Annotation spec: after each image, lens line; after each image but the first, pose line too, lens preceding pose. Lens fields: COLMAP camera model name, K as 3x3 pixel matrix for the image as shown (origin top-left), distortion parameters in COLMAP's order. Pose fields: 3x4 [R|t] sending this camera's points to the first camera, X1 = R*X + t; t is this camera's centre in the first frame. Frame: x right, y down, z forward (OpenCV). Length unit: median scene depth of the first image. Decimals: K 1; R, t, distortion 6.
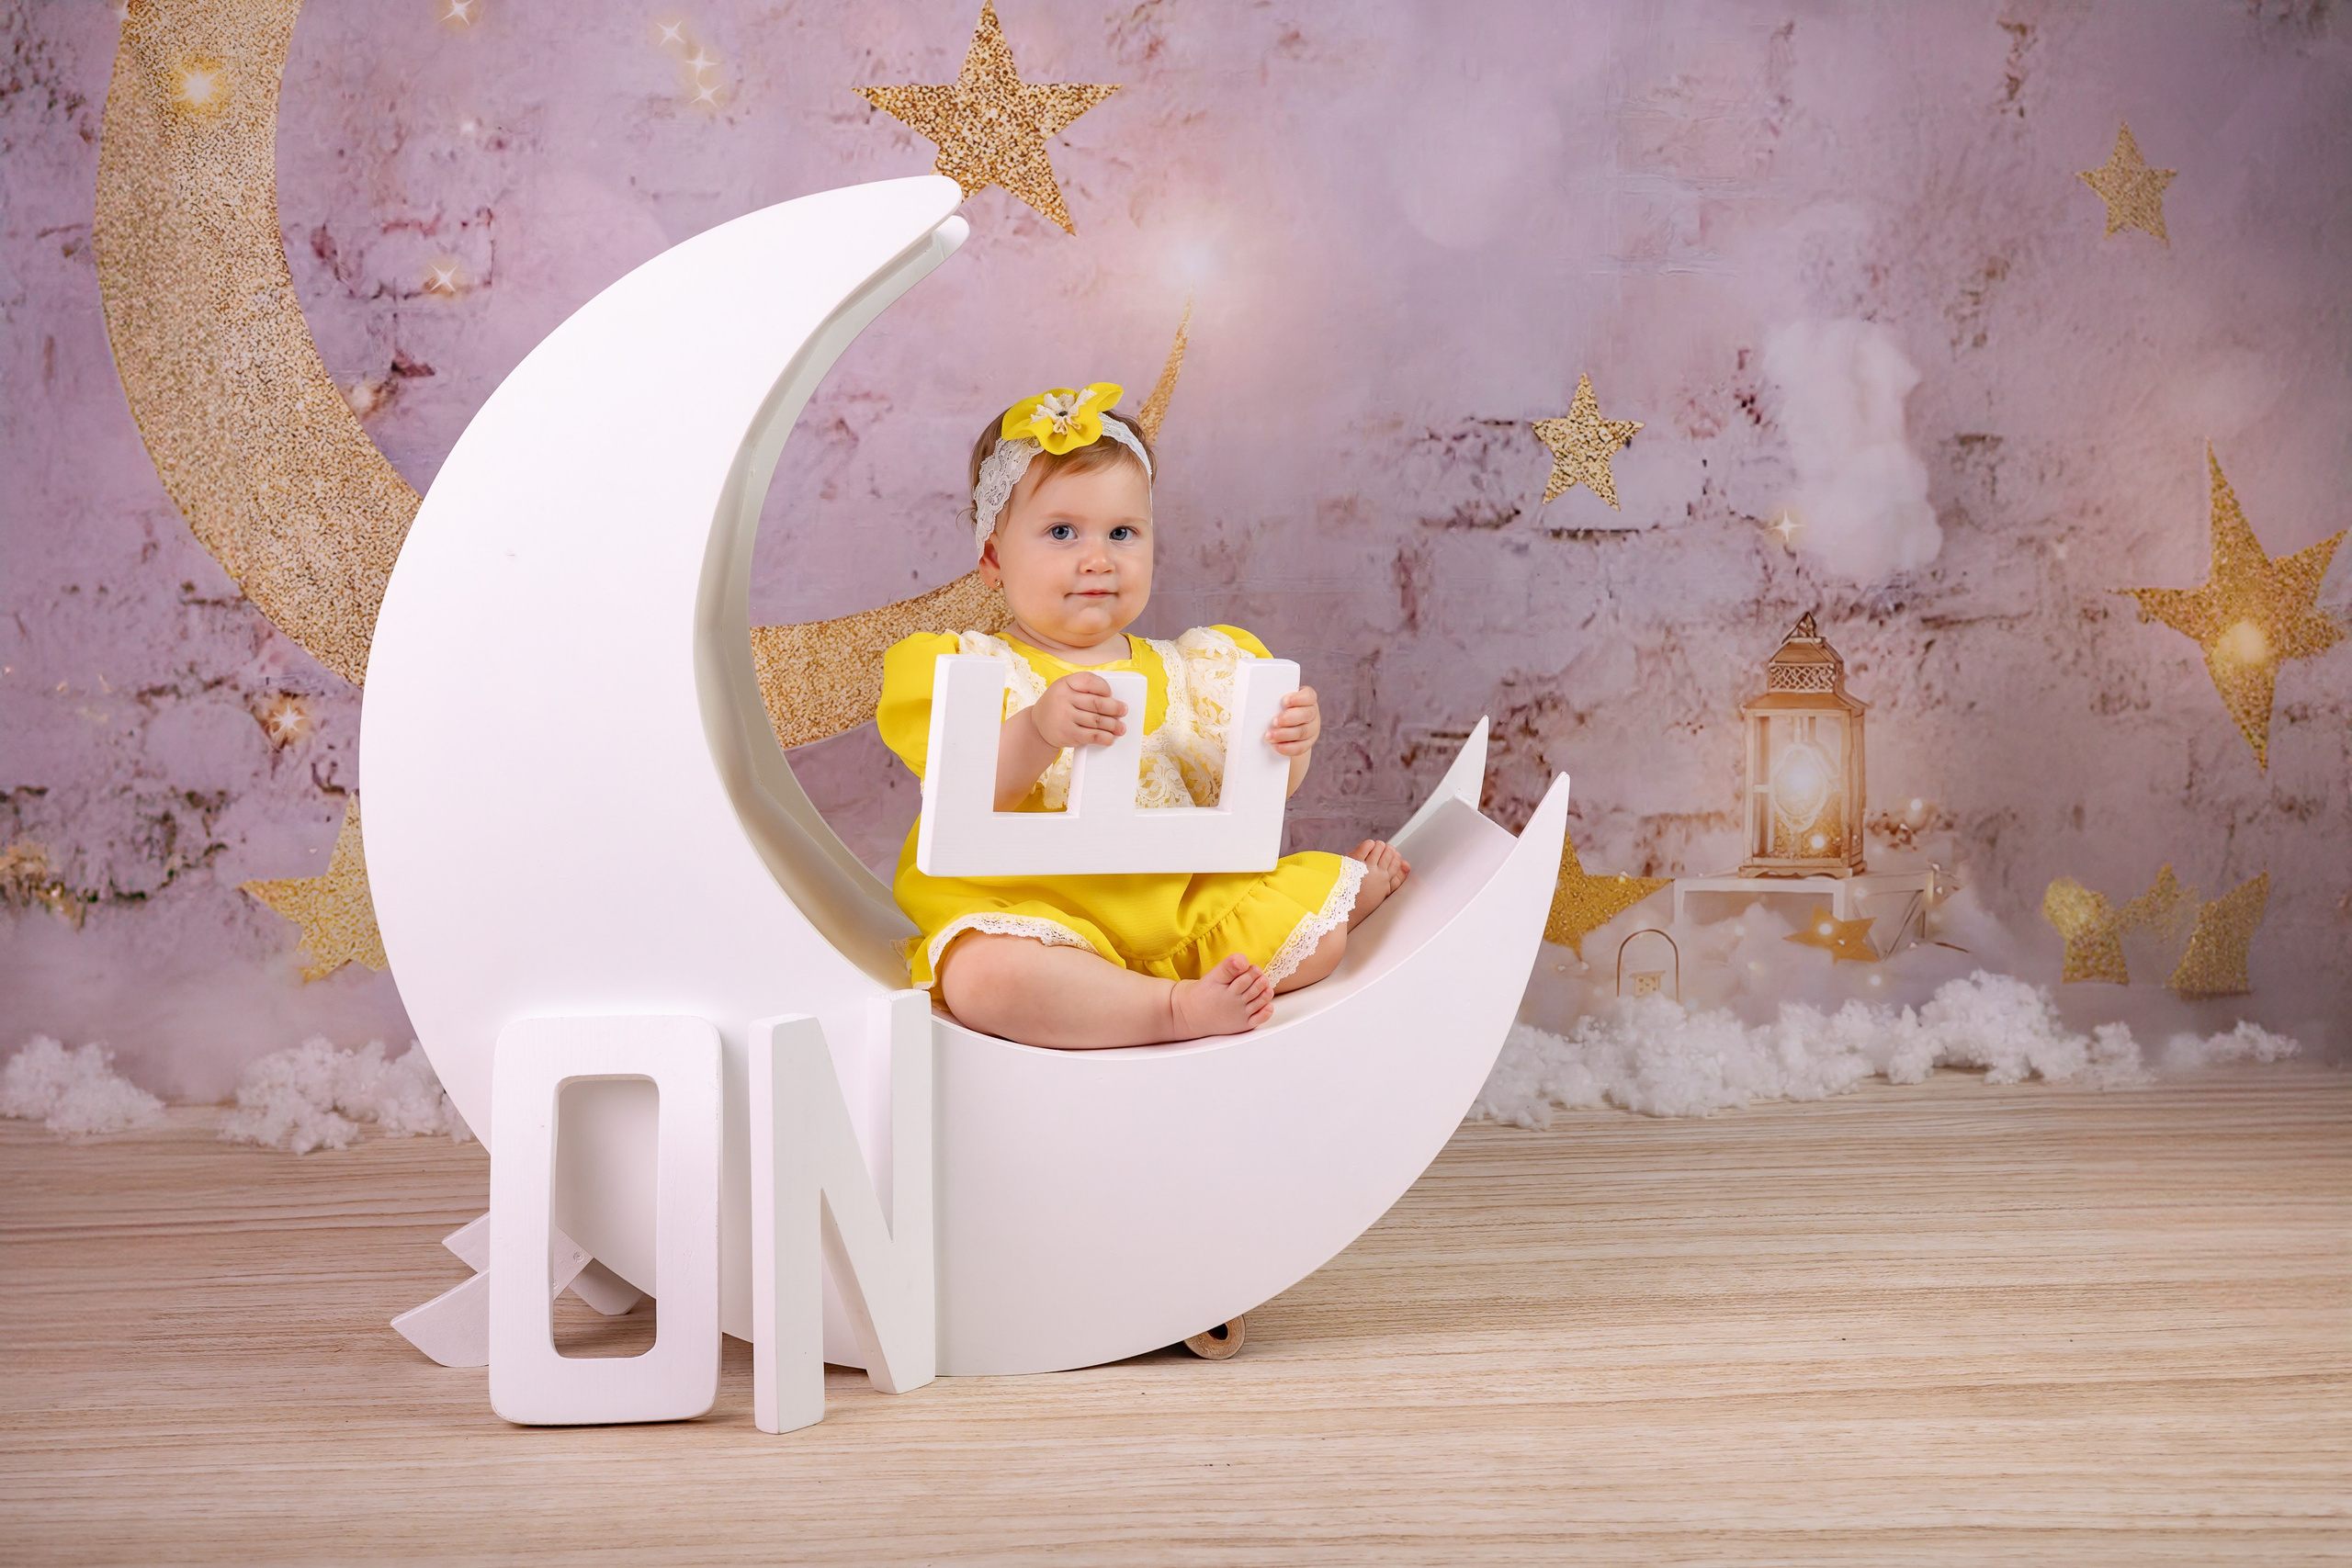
lens RADIAL K [[2885.4, 0, 1231.1], [0, 2885.4, 774.3], [0, 0, 1]] dist [0.003268, 0.047507]
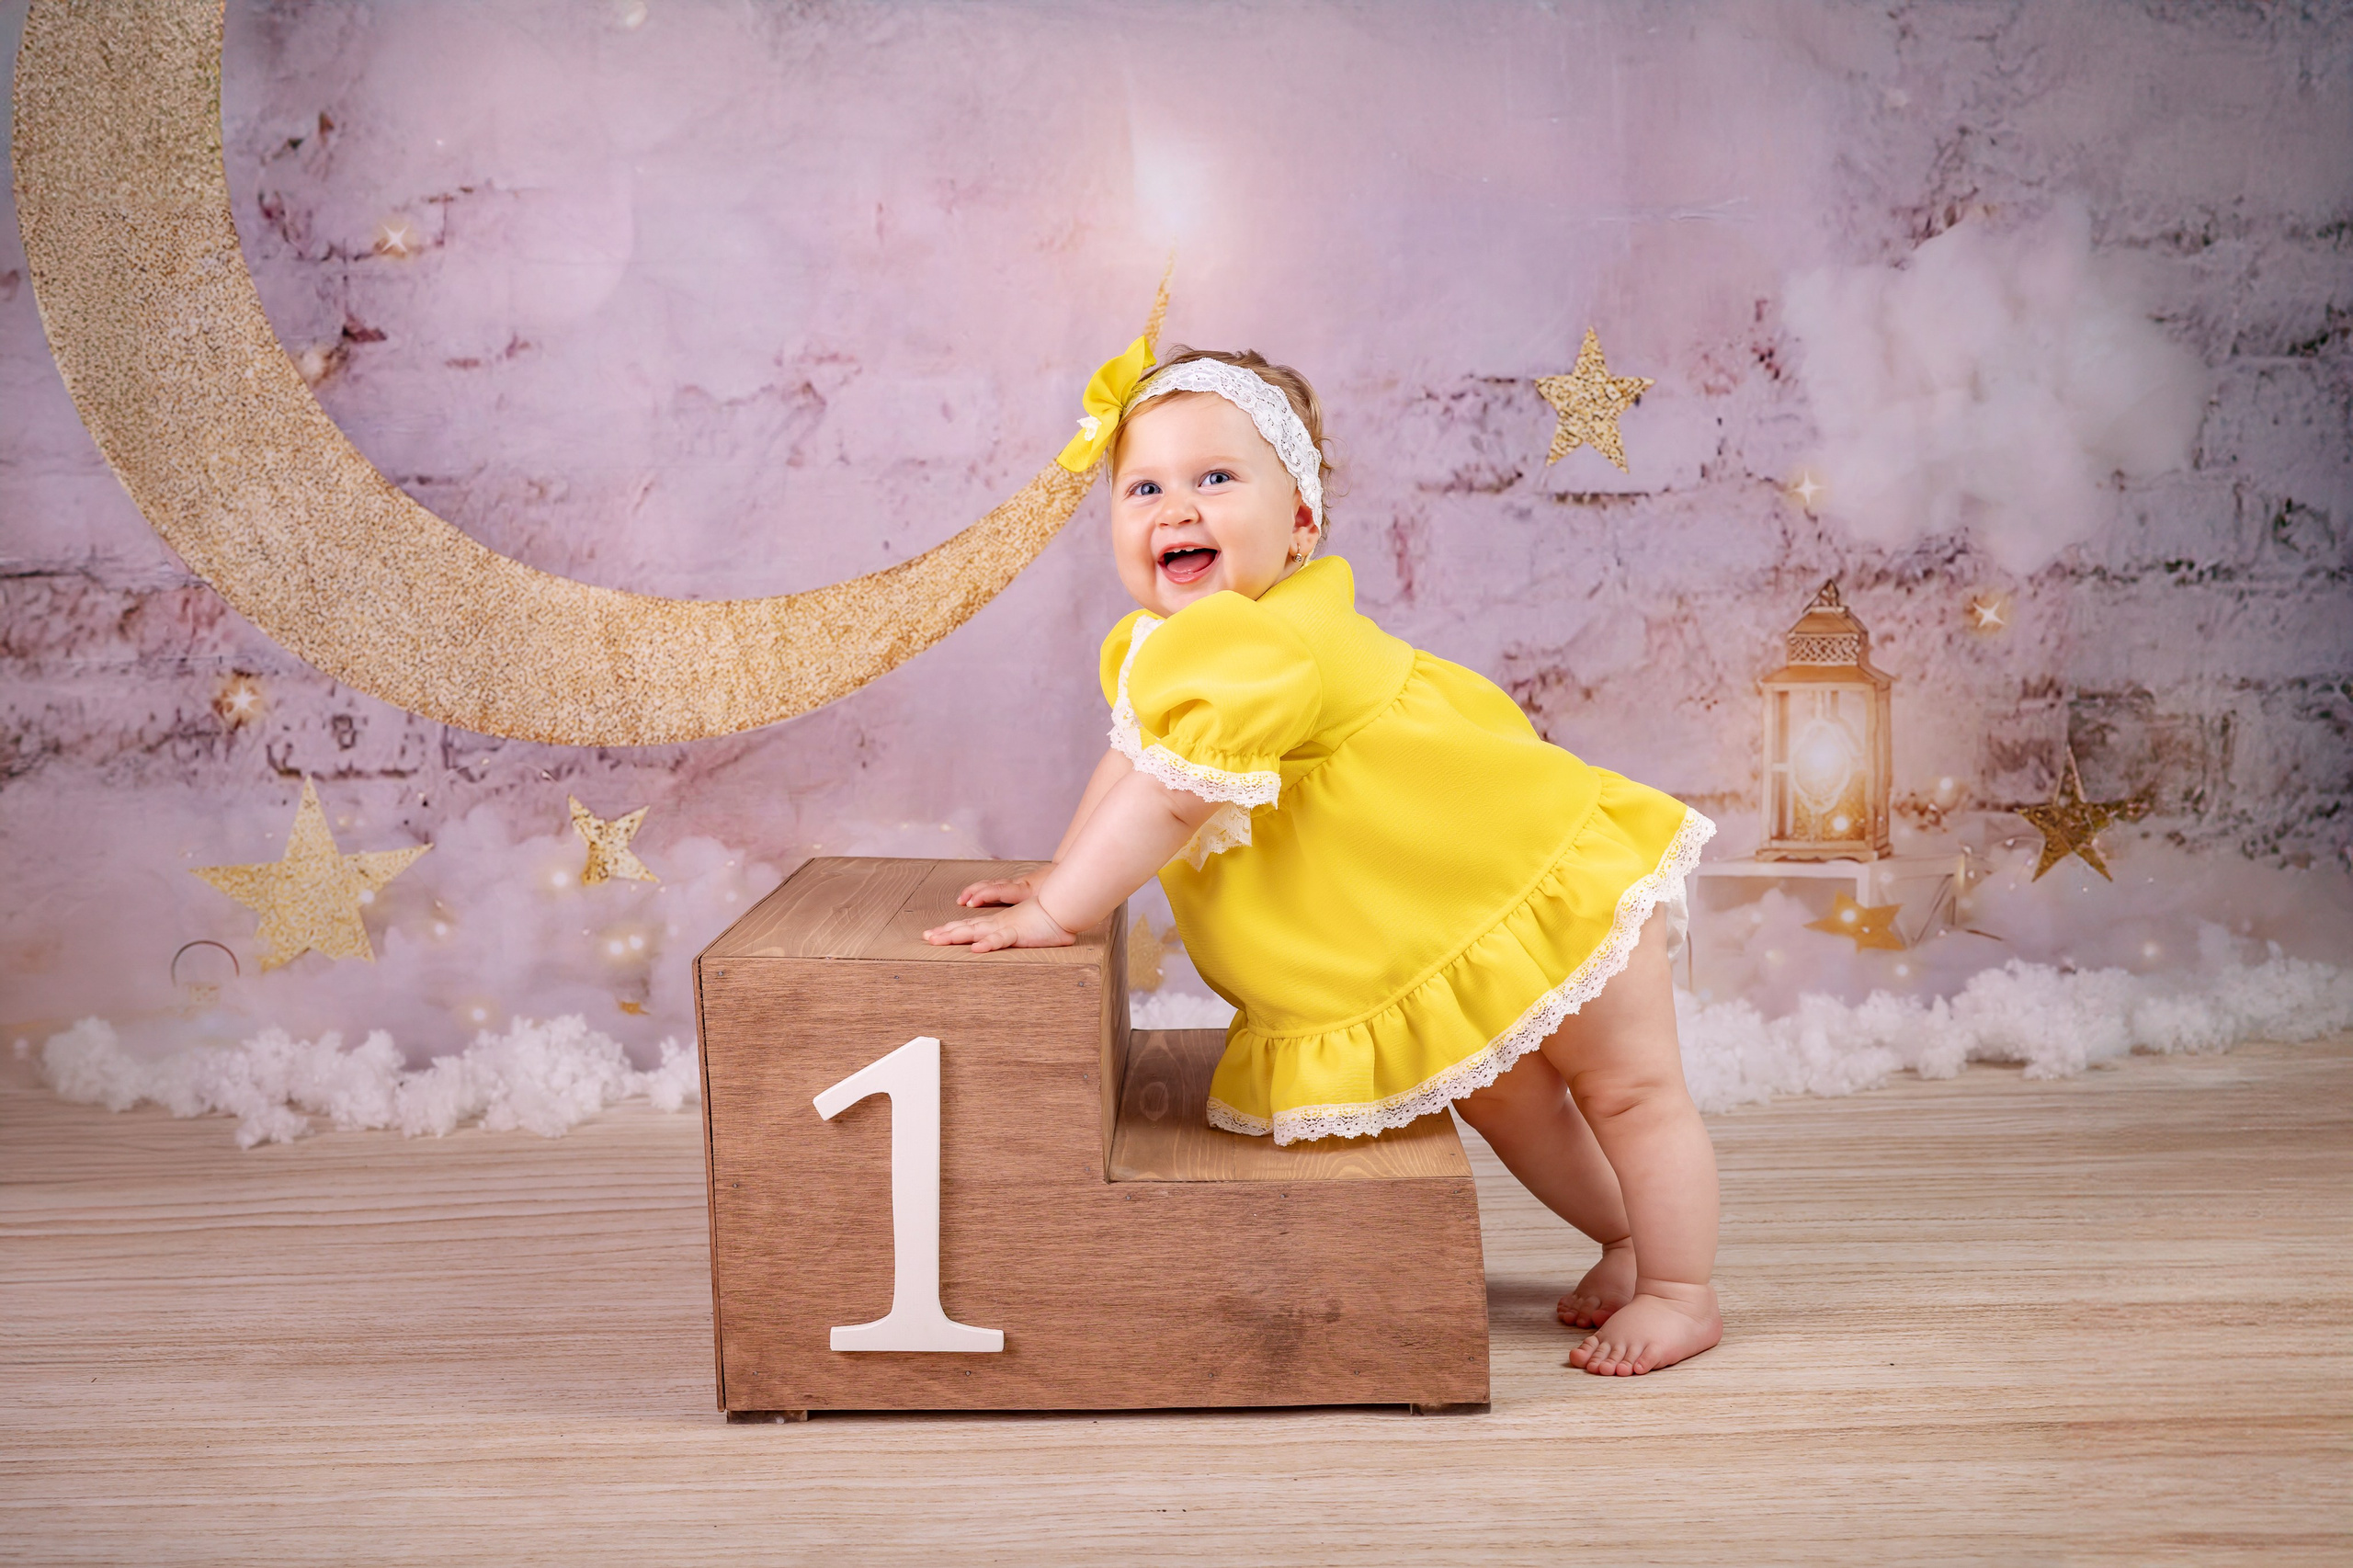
lens RADIAL K [[2580.4, 0, 1134.5], [0, 2580.4, 838.6], [0, 0, 1]] dist [0.014483, -0.001116]
pose [[0.998701, -0.002885, -0.050869, 0.016084], [0.003463, 0.999930, 0.011281, 0.018798], [0.050833, -0.011442, 0.998642, 0.149474]]
